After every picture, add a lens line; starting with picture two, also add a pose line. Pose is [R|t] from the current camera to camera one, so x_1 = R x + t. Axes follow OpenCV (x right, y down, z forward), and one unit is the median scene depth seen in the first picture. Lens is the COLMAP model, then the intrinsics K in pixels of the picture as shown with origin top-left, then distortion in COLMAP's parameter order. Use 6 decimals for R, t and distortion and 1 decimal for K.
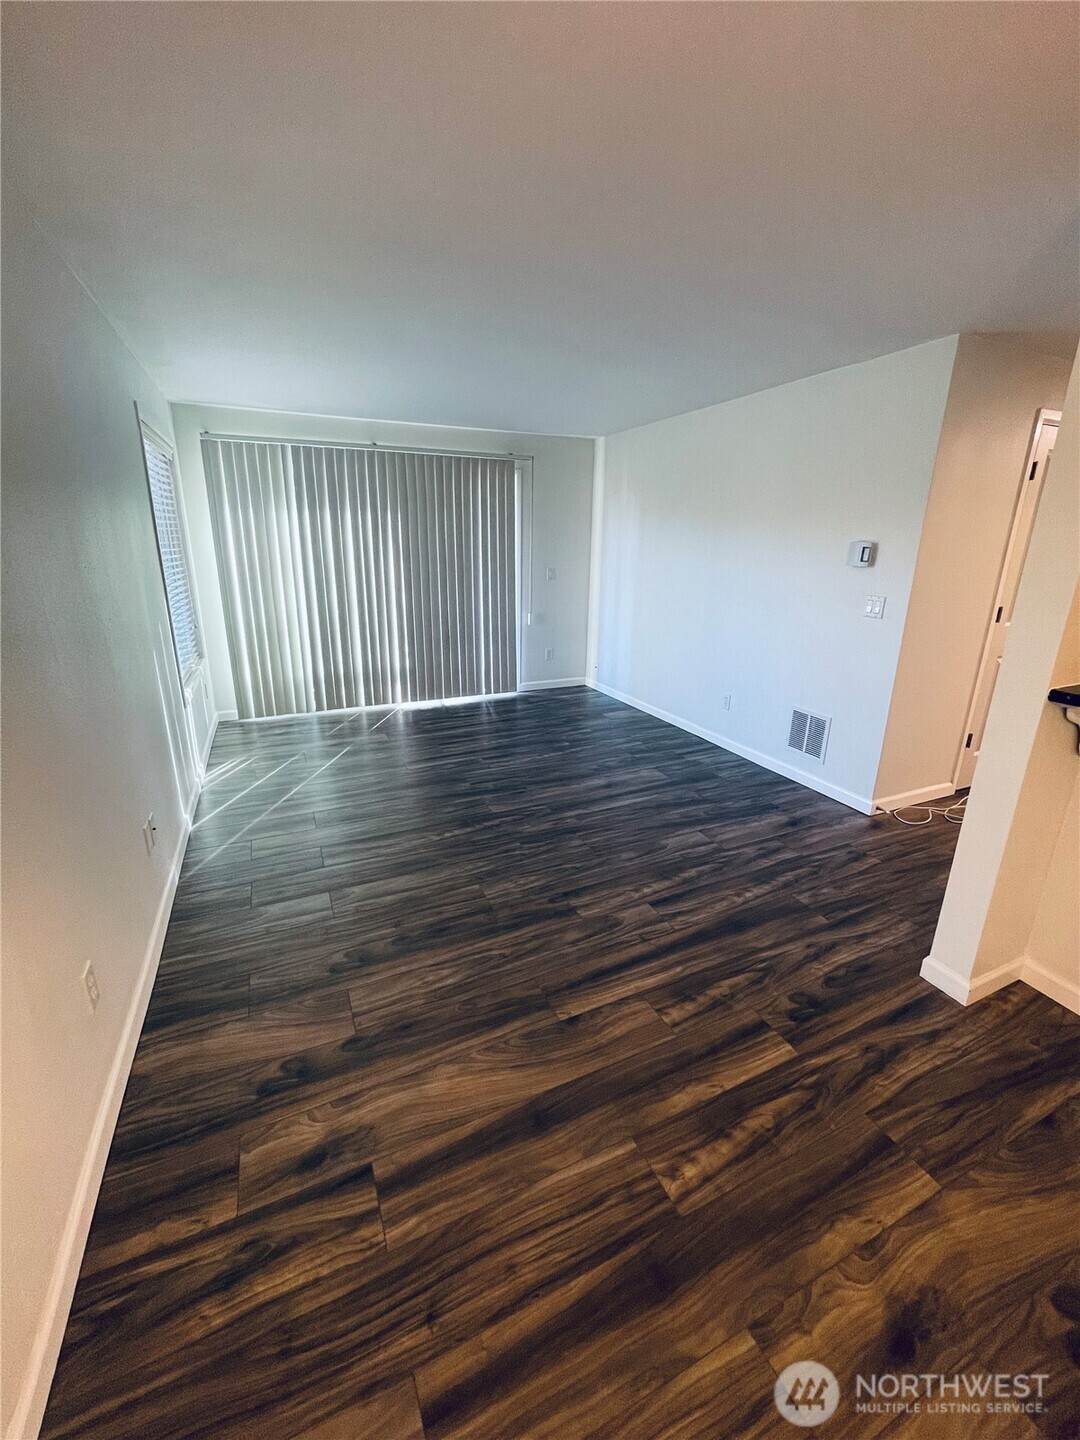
lens RADIAL K [[580.5, 0, 543.5], [0, 580.5, 711.1], [0, 0, 1]] dist [0.000083, -0.001144]
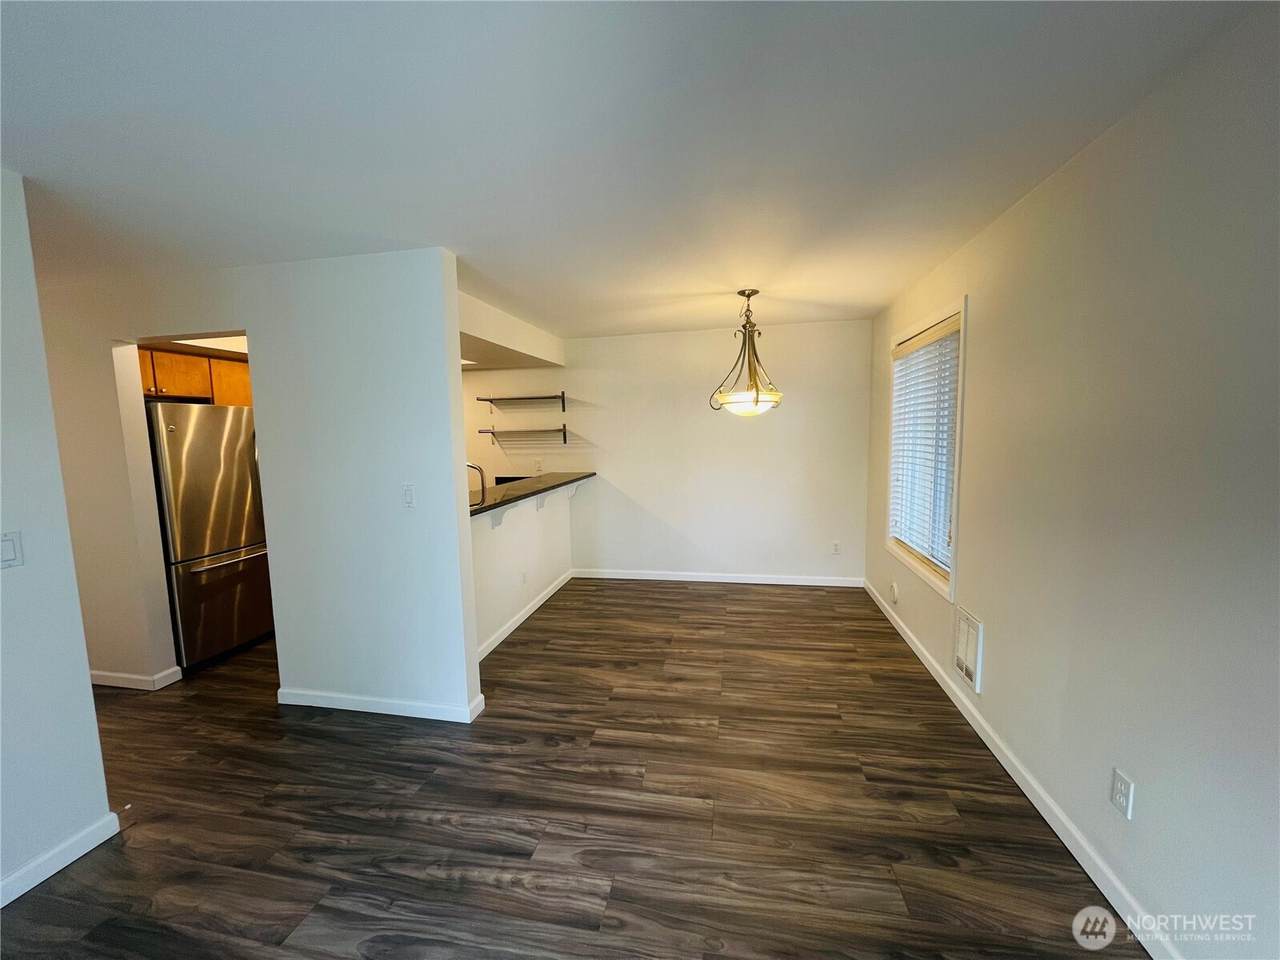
lens RADIAL K [[516.0, 0, 631.8], [0, 516.0, 482.3], [0, 0, 1]] dist [0.000083, -0.001144]
pose [[-0.804848, -0.052185, 0.591182, -0.417975], [0.184608, 0.924696, 0.332954, -0.467891], [-0.564038, 0.377114, -0.734606, 1.536271]]
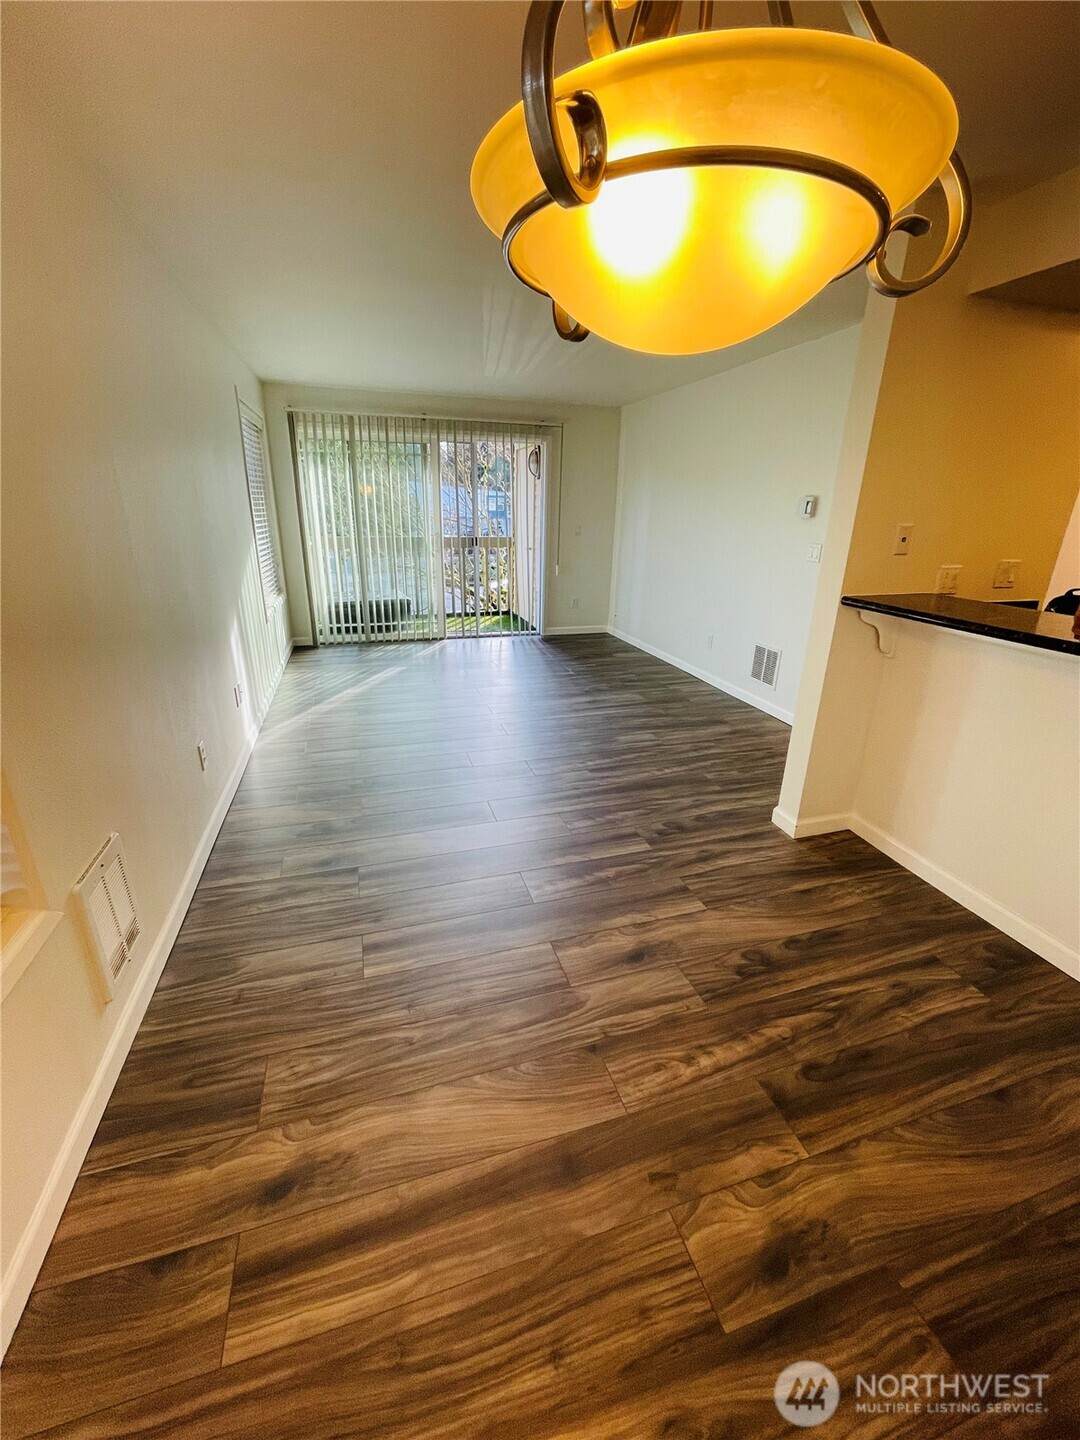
lens RADIAL K [[580.5, 0, 541.0], [0, 580.5, 711.8], [0, 0, 1]] dist [0.000083, -0.001144]
pose [[0.990871, 0.051314, -0.124662, 0.286336], [-0.044789, 0.997504, 0.054593, 0.159947], [0.127152, -0.048511, 0.990696, -0.389964]]
